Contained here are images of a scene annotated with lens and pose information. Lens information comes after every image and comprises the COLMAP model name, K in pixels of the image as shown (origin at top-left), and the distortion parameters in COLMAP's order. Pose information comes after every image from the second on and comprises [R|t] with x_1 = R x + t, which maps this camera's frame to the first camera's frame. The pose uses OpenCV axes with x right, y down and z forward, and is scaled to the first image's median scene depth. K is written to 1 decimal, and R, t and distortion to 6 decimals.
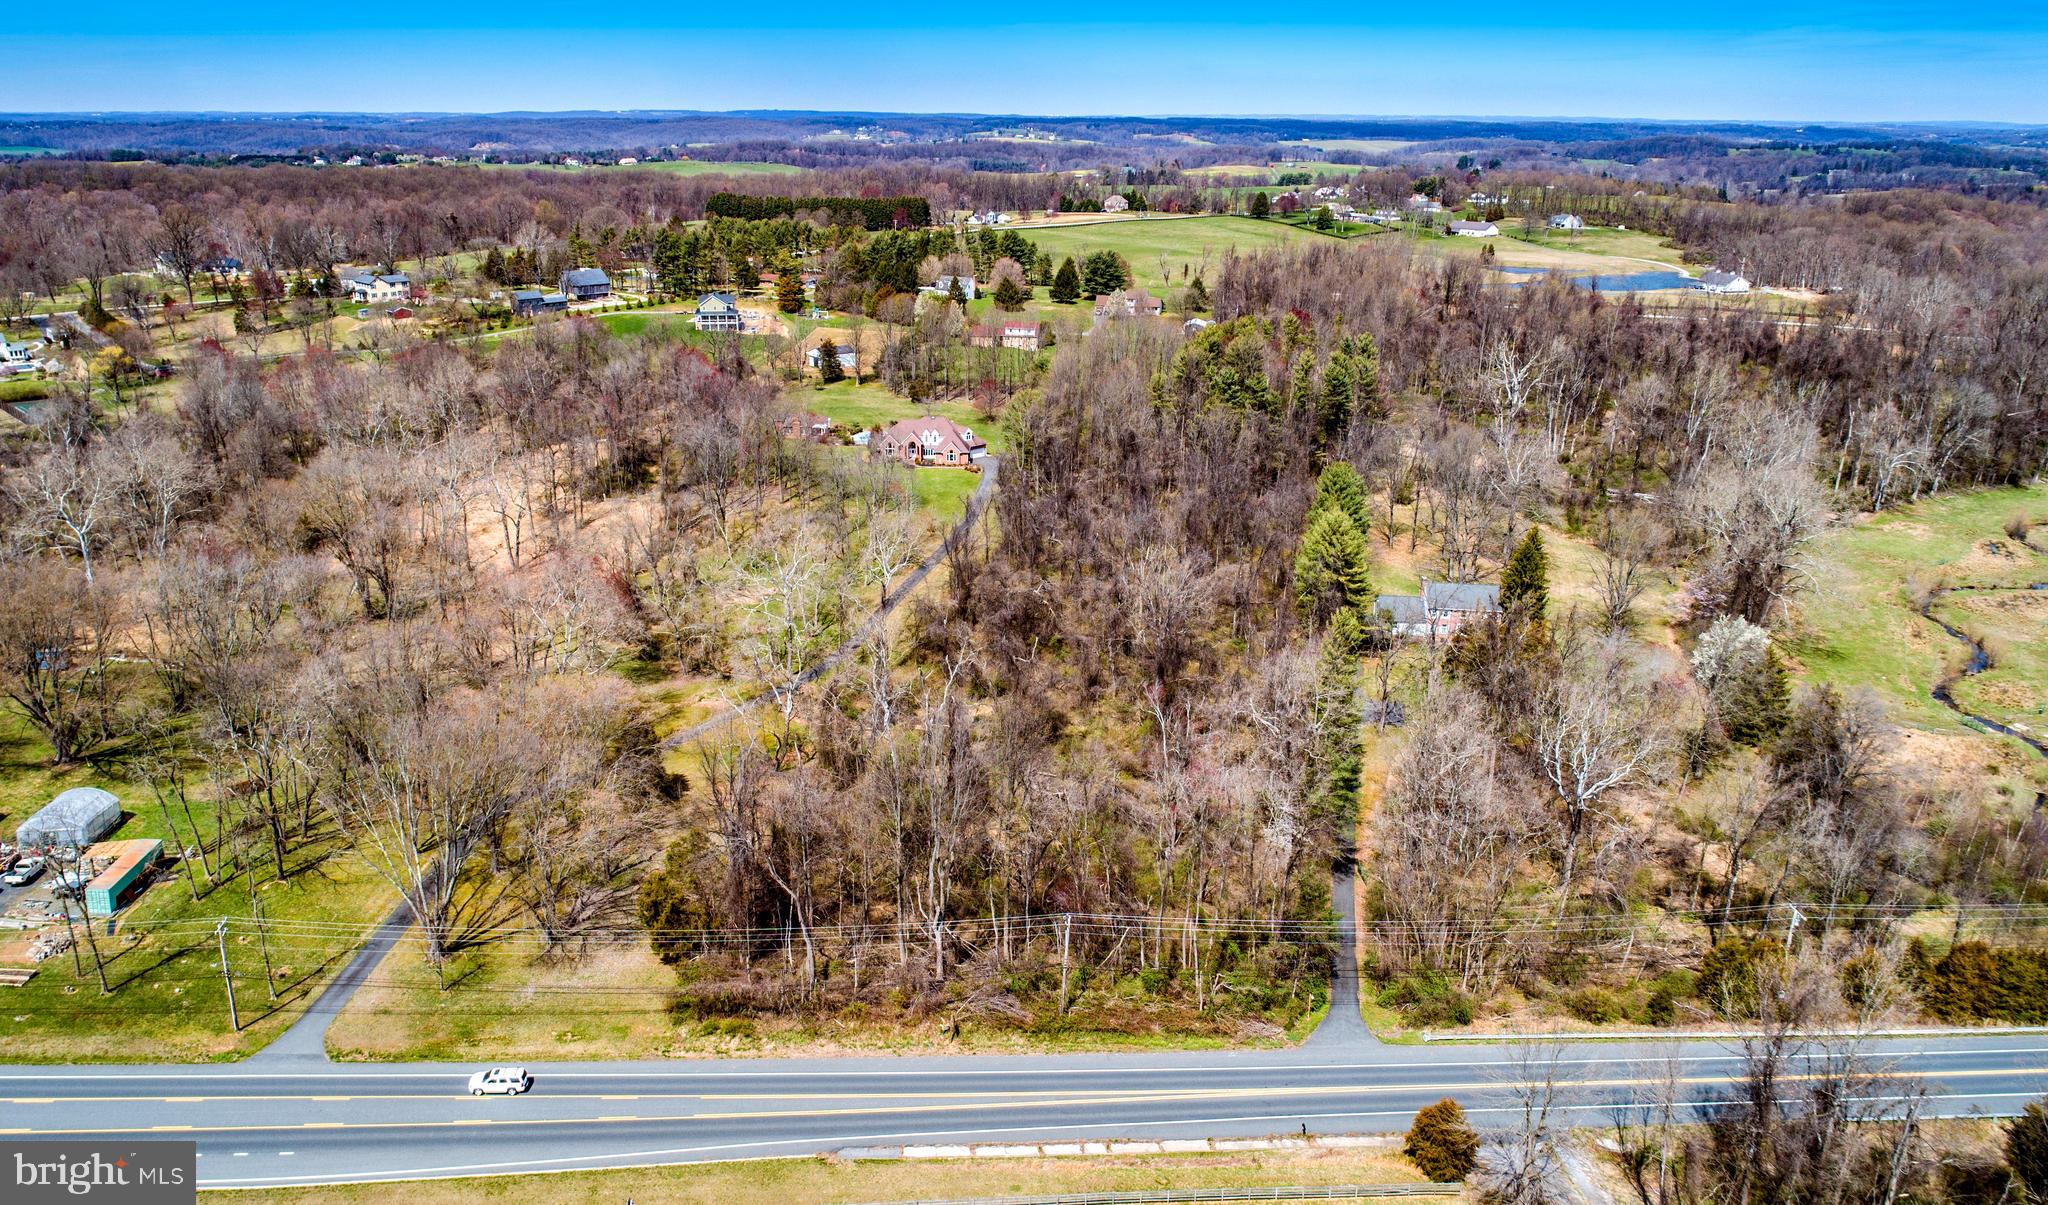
lens RADIAL K [[1497.4, 0, 1014.5], [0, 1497.4, 598.5], [0, 0, 1]] dist [-0.019545, 0.009294]
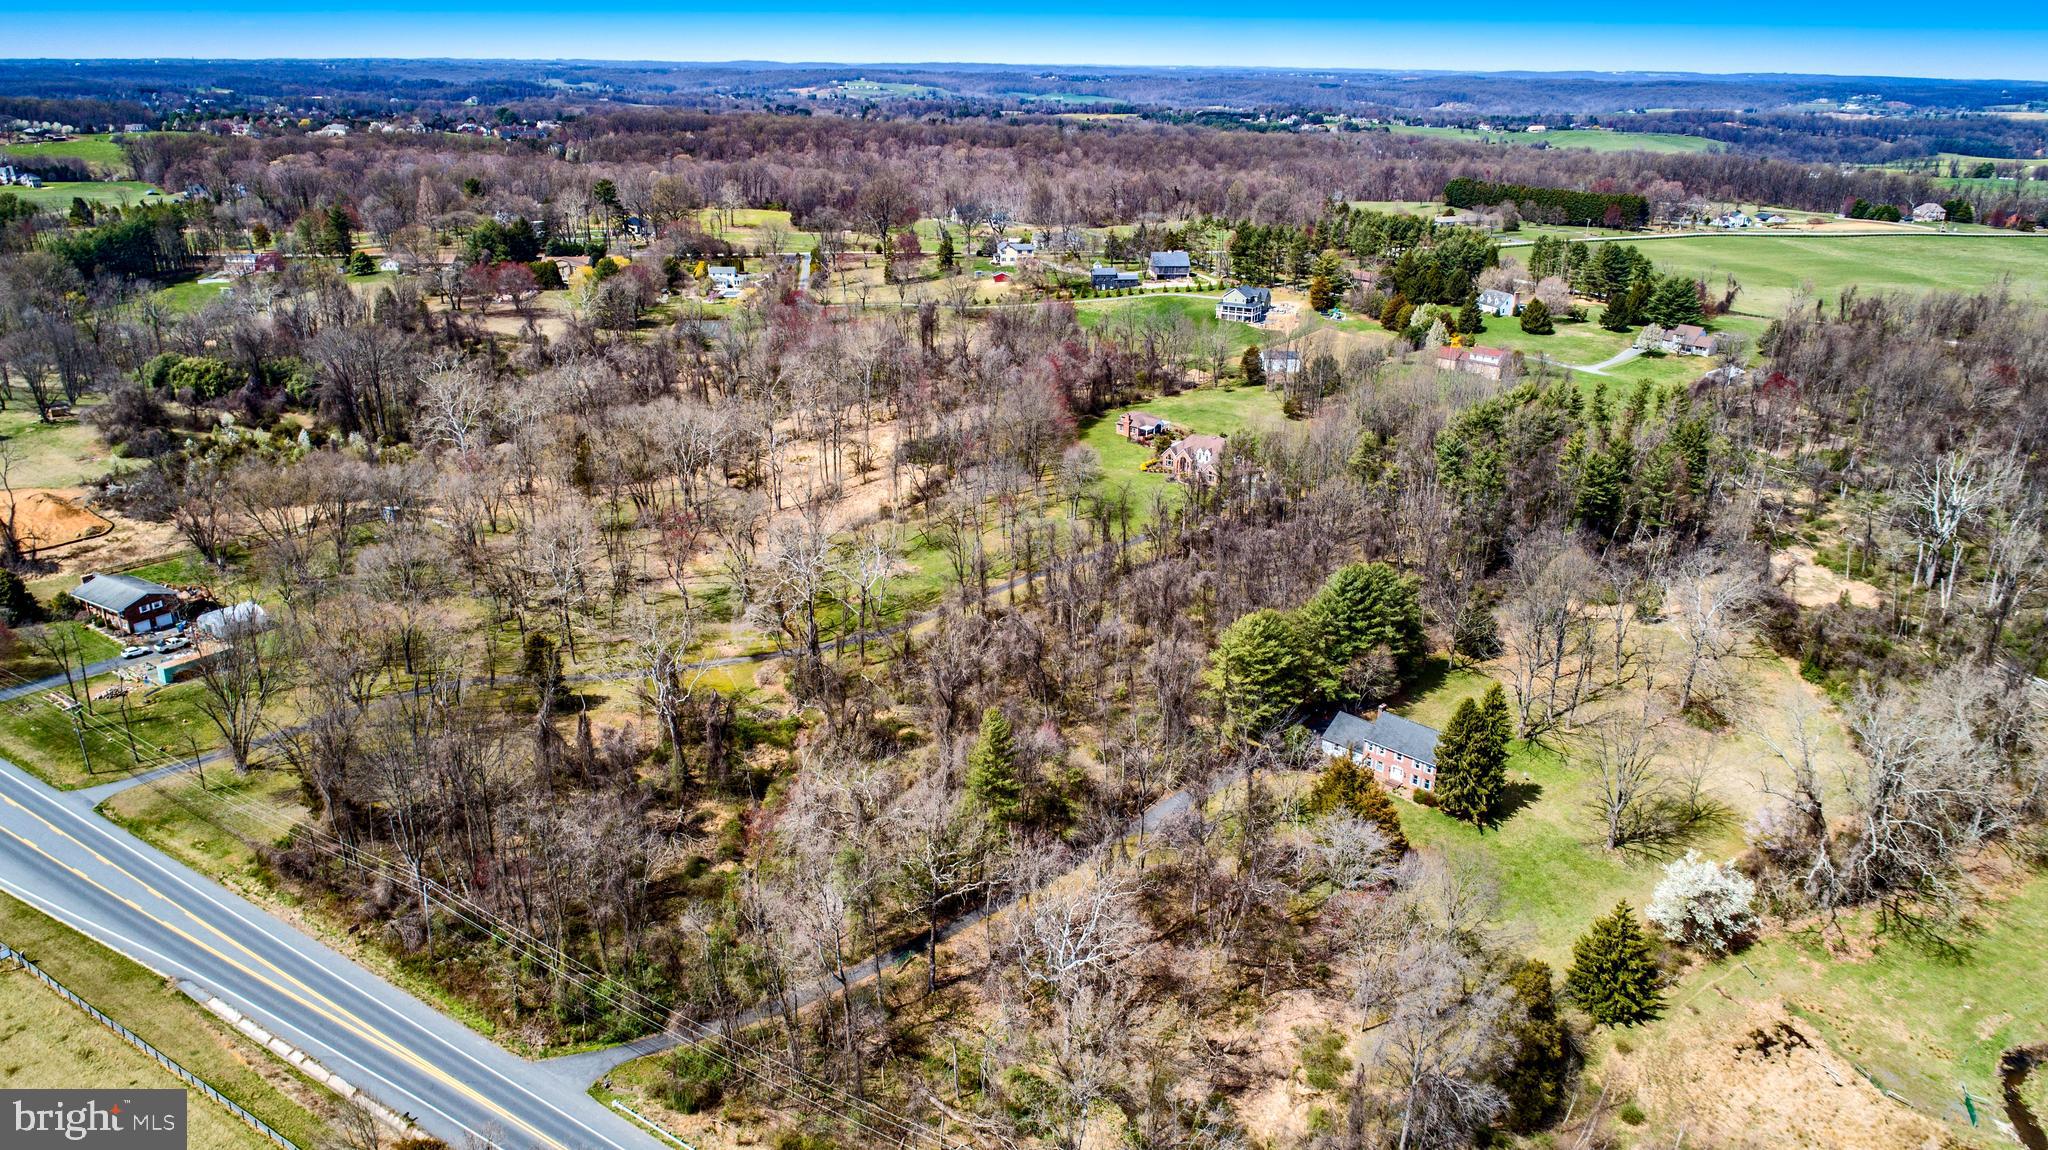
lens RADIAL K [[1386.7, 0, 1020.7], [0, 1386.7, 582.1], [0, 0, 1]] dist [-0.016035, 0.006394]
pose [[0.802598, 0.214166, -0.556749, 0.851574], [-0.191857, 0.976414, 0.099023, -0.198705], [0.564825, 0.027341, 0.824758, 0.282839]]
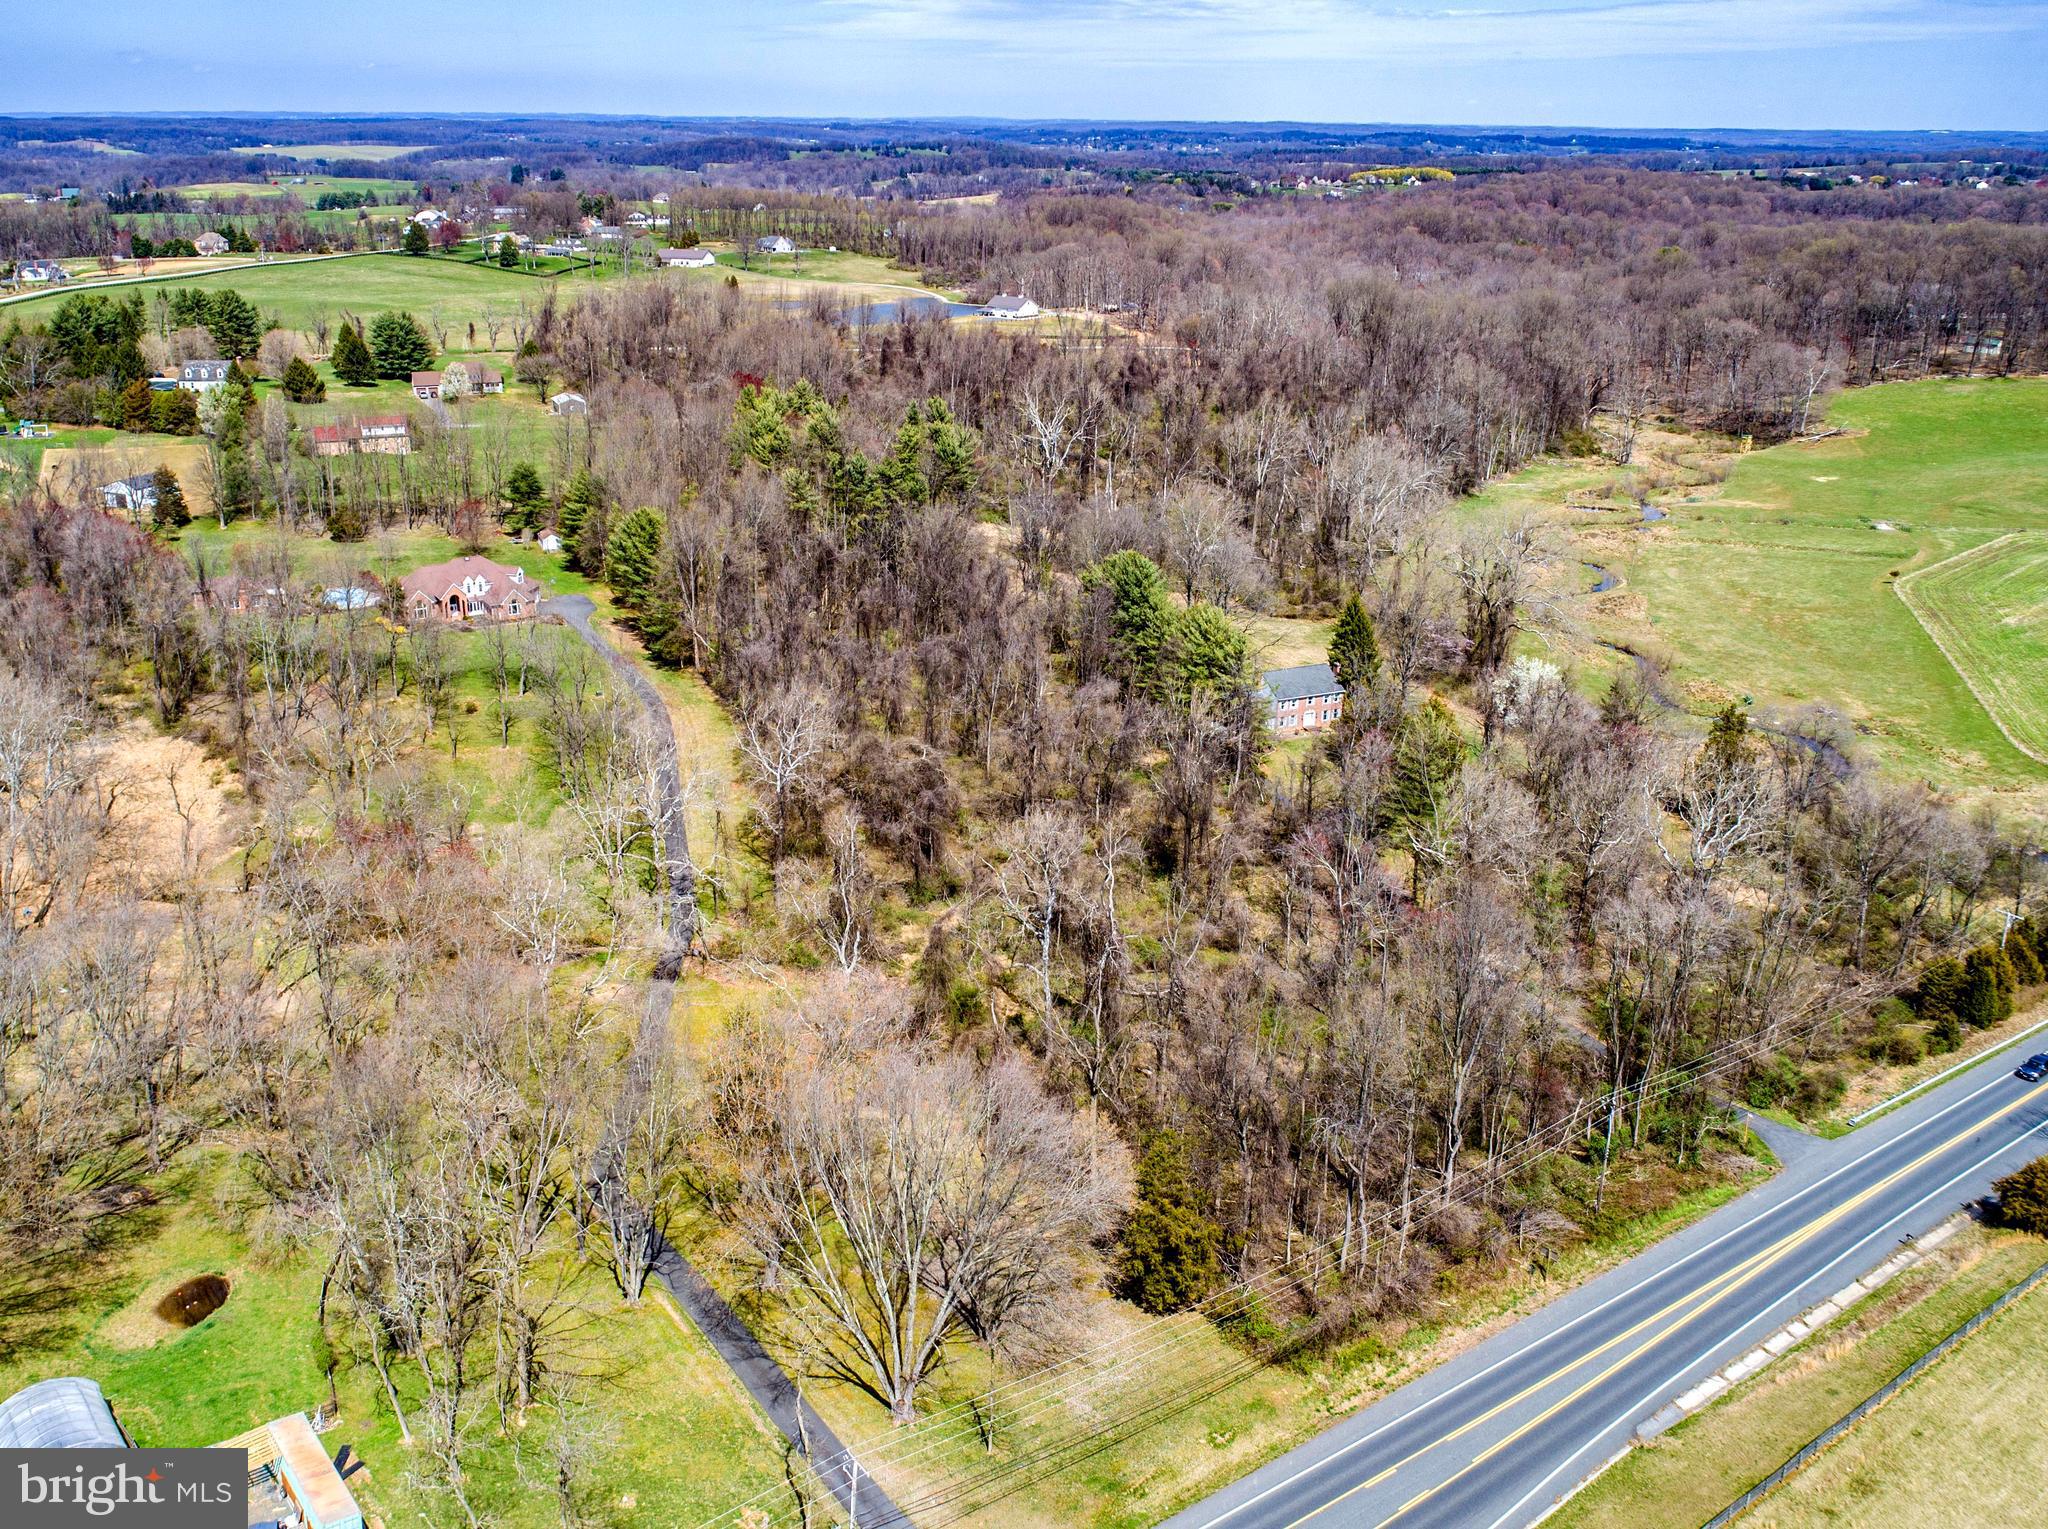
lens RADIAL K [[1802.1, 0, 991.3], [0, 1802.1, 793.7], [0, 0, 1]] dist [-0.018820, 0.014439]
pose [[0.843687, -0.188415, 0.502685, -0.652344], [0.163118, 0.982087, 0.094330, -0.105384], [-0.511453, 0.002412, 0.859308, 0.235276]]
